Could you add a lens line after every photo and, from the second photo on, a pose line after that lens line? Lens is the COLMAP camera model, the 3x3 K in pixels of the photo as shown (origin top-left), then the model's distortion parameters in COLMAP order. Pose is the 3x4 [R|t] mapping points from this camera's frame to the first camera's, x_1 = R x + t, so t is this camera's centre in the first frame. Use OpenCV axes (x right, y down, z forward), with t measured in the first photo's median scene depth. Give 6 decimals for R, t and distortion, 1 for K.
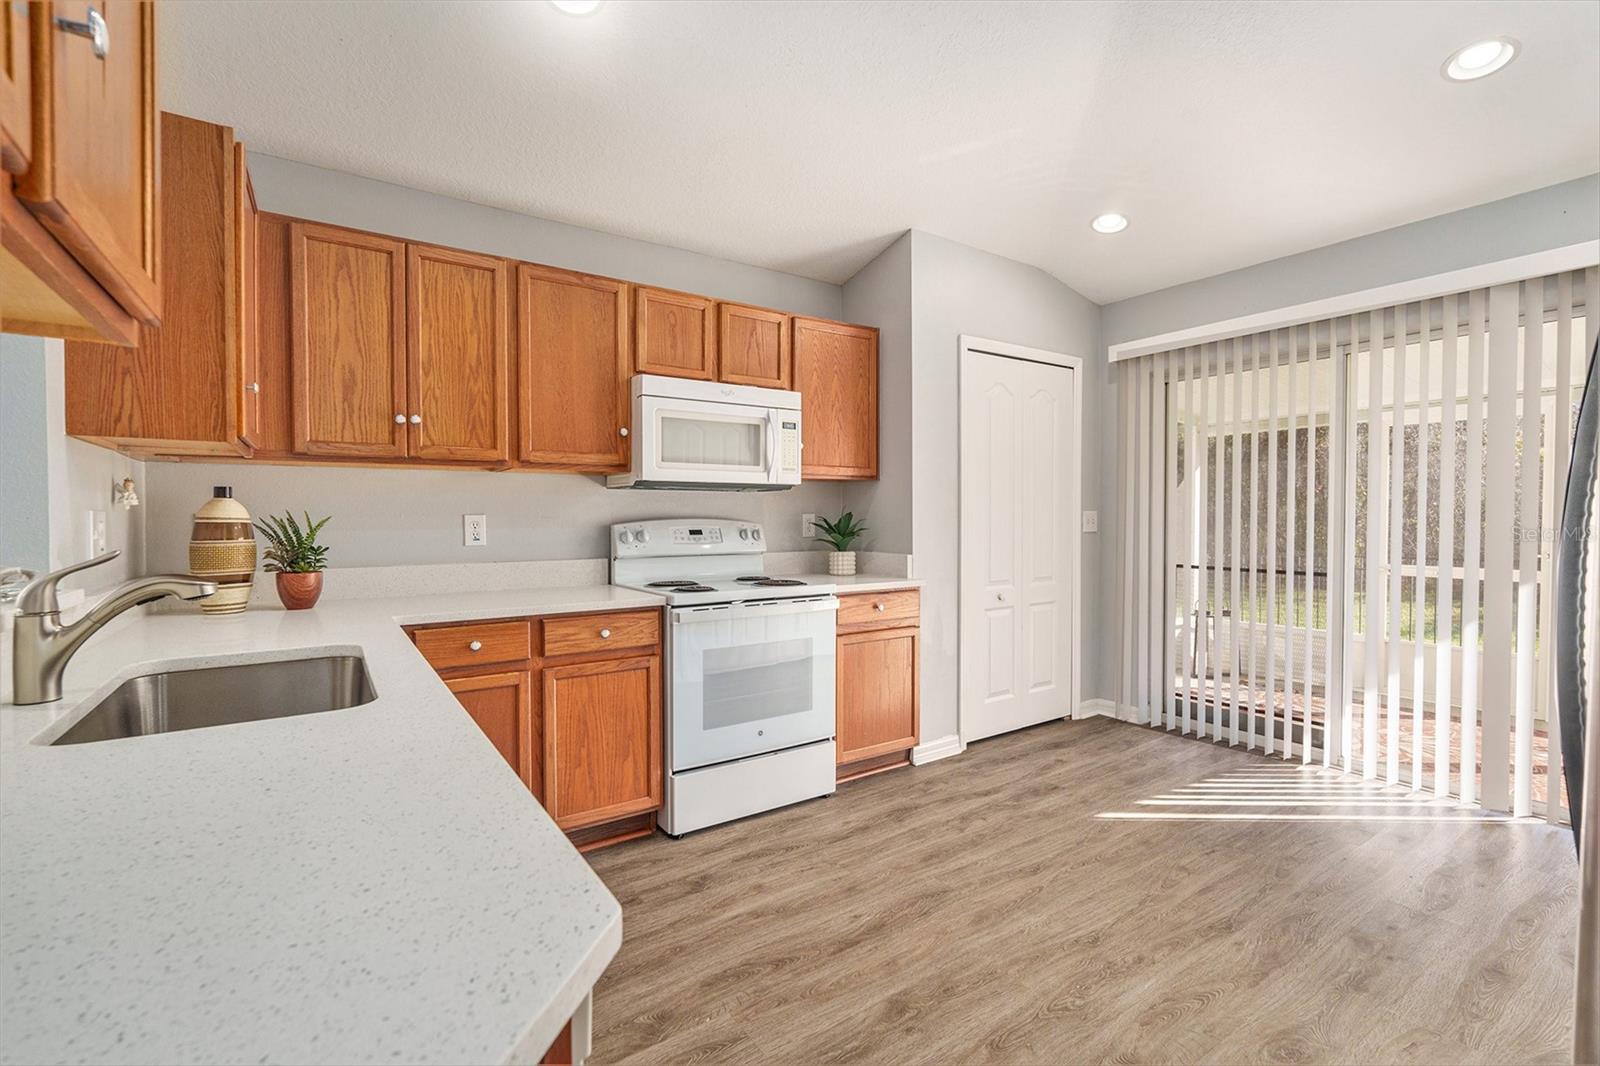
lens RADIAL K [[715.6, 0, 803.3], [0, 715.6, 532.9], [0, 0, 1]] dist [-0.002170, -0.001169]
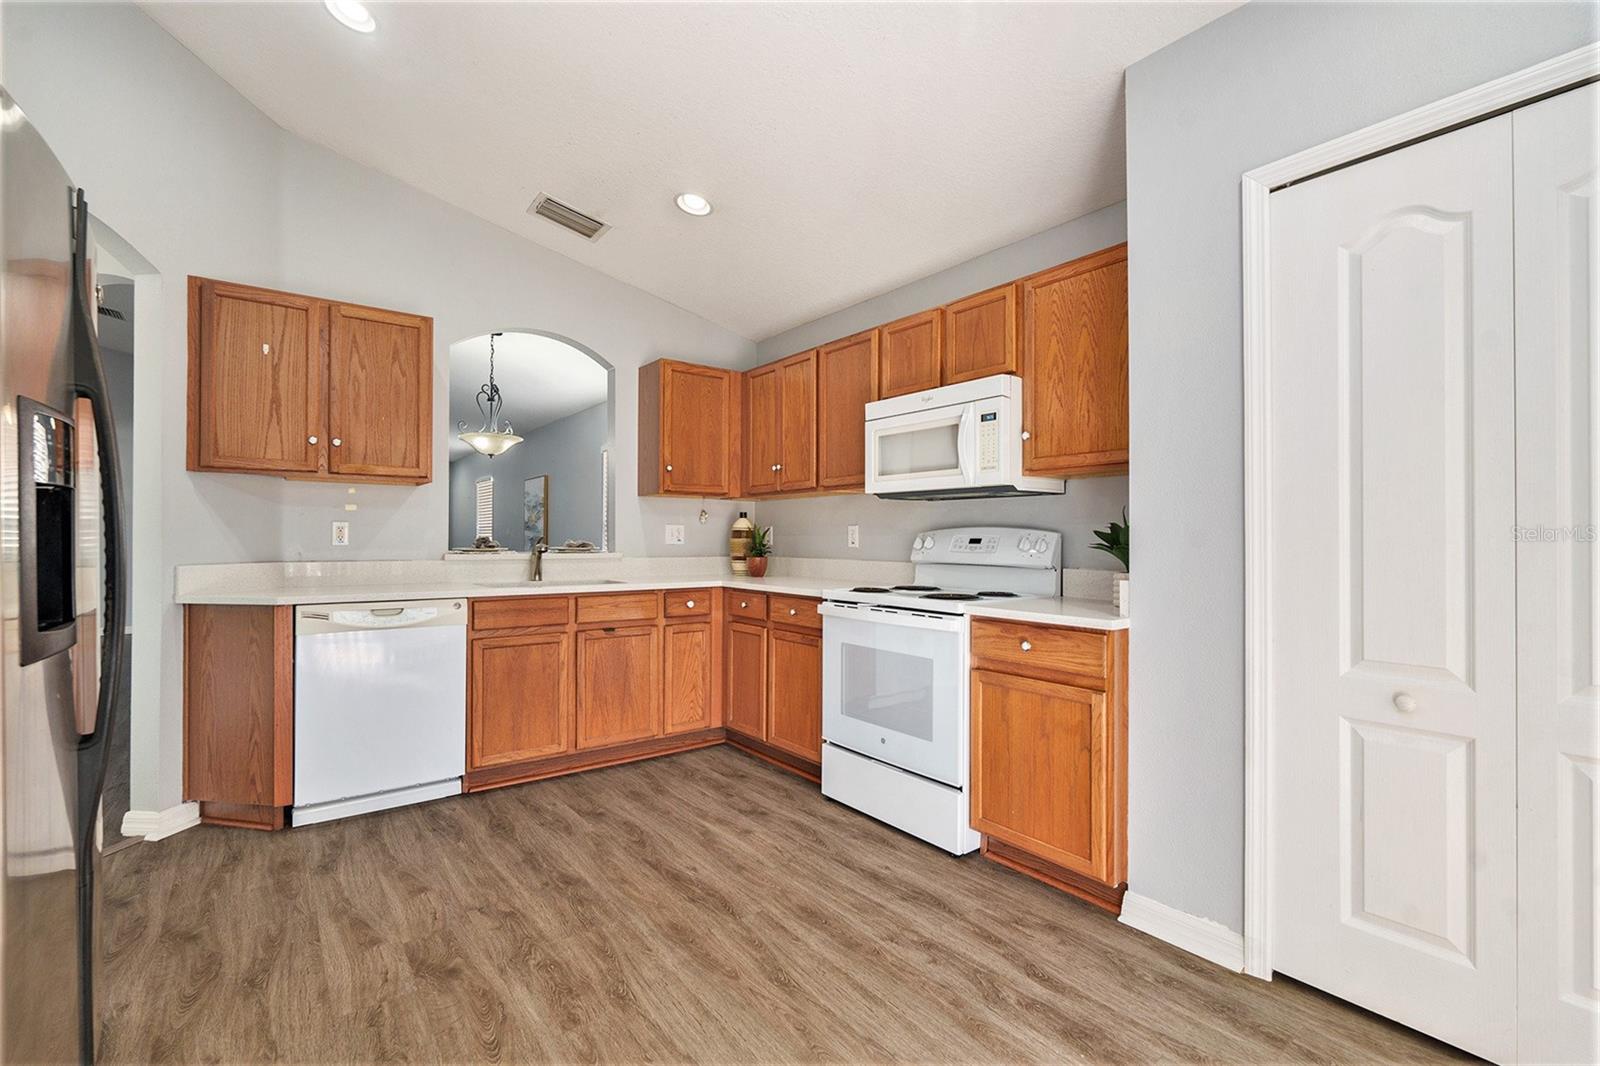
lens RADIAL K [[715.6, 0, 803.3], [0, 715.6, 532.9], [0, 0, 1]] dist [-0.002170, -0.001169]
pose [[0.048006, -0.004137, -0.998838, 0.953731], [-0.027309, 0.999612, -0.005453, -0.000386], [0.998474, 0.027539, 0.047874, 0.856612]]
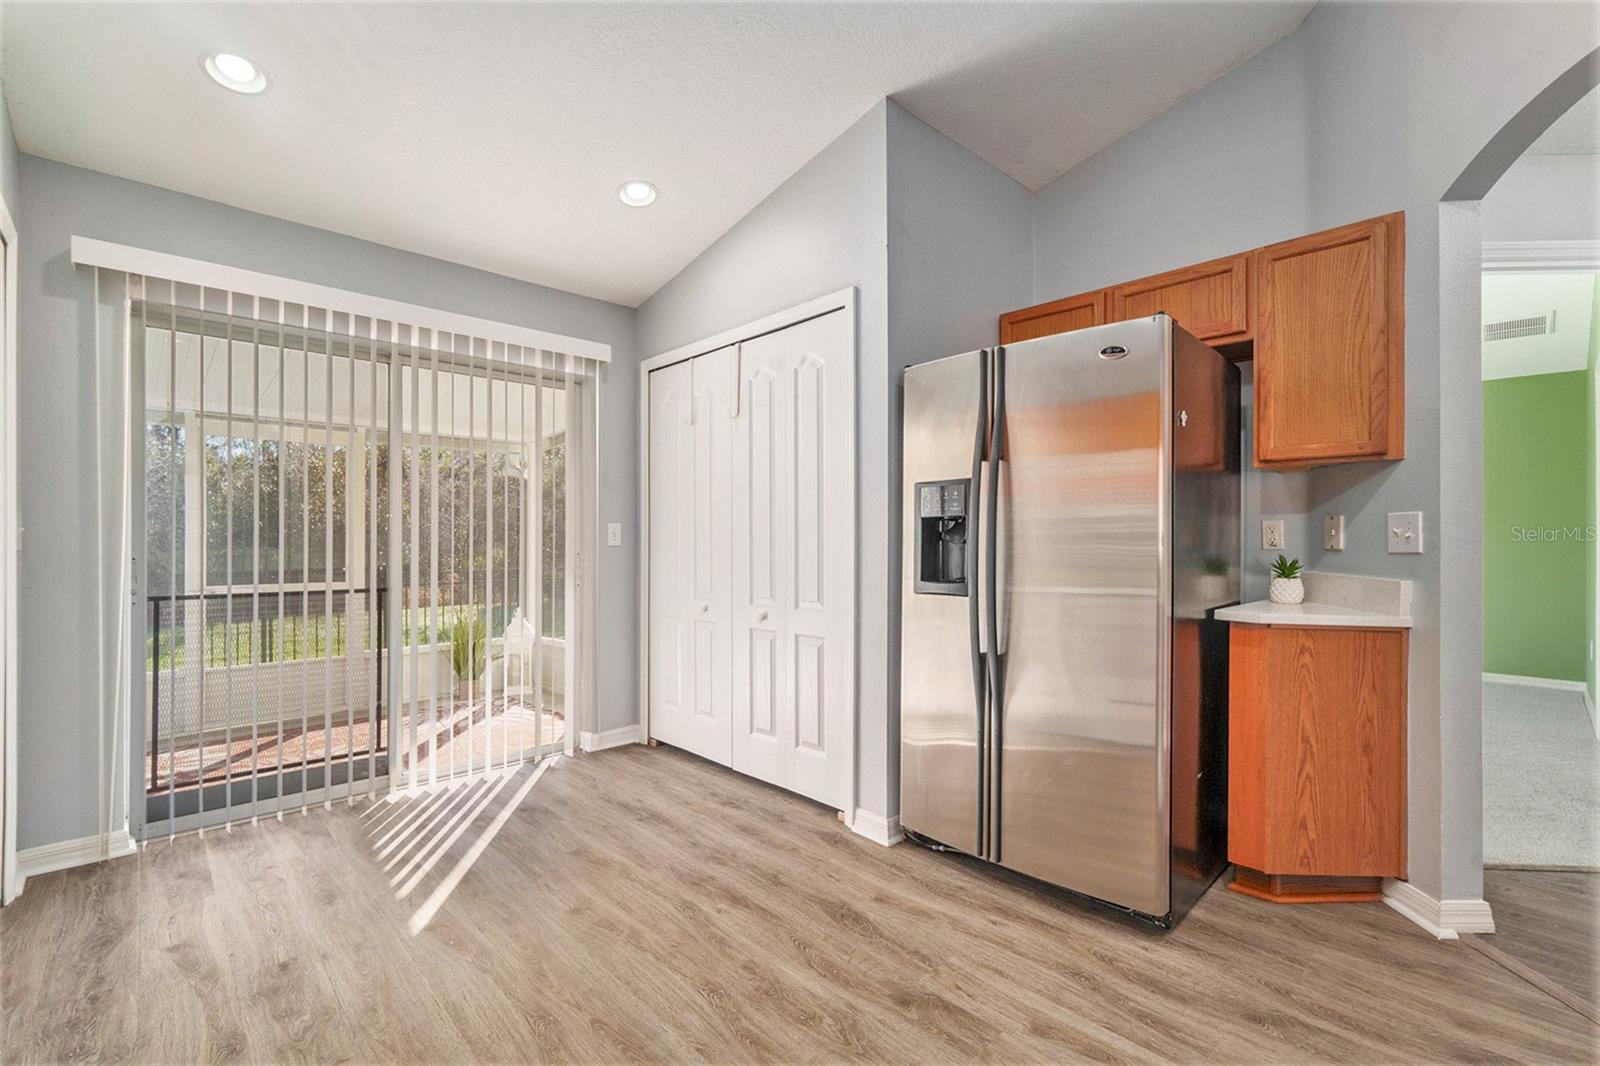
lens RADIAL K [[696.9, 0, 800.0], [0, 696.9, 533.0], [0, 0, 1]] dist [0.001400, 0.000011]
pose [[-0.150664, 0.010106, 0.988533, -0.345117], [0.024969, 0.999668, -0.006414, 0.005030], [-0.988270, 0.023717, -0.150866, 0.743144]]
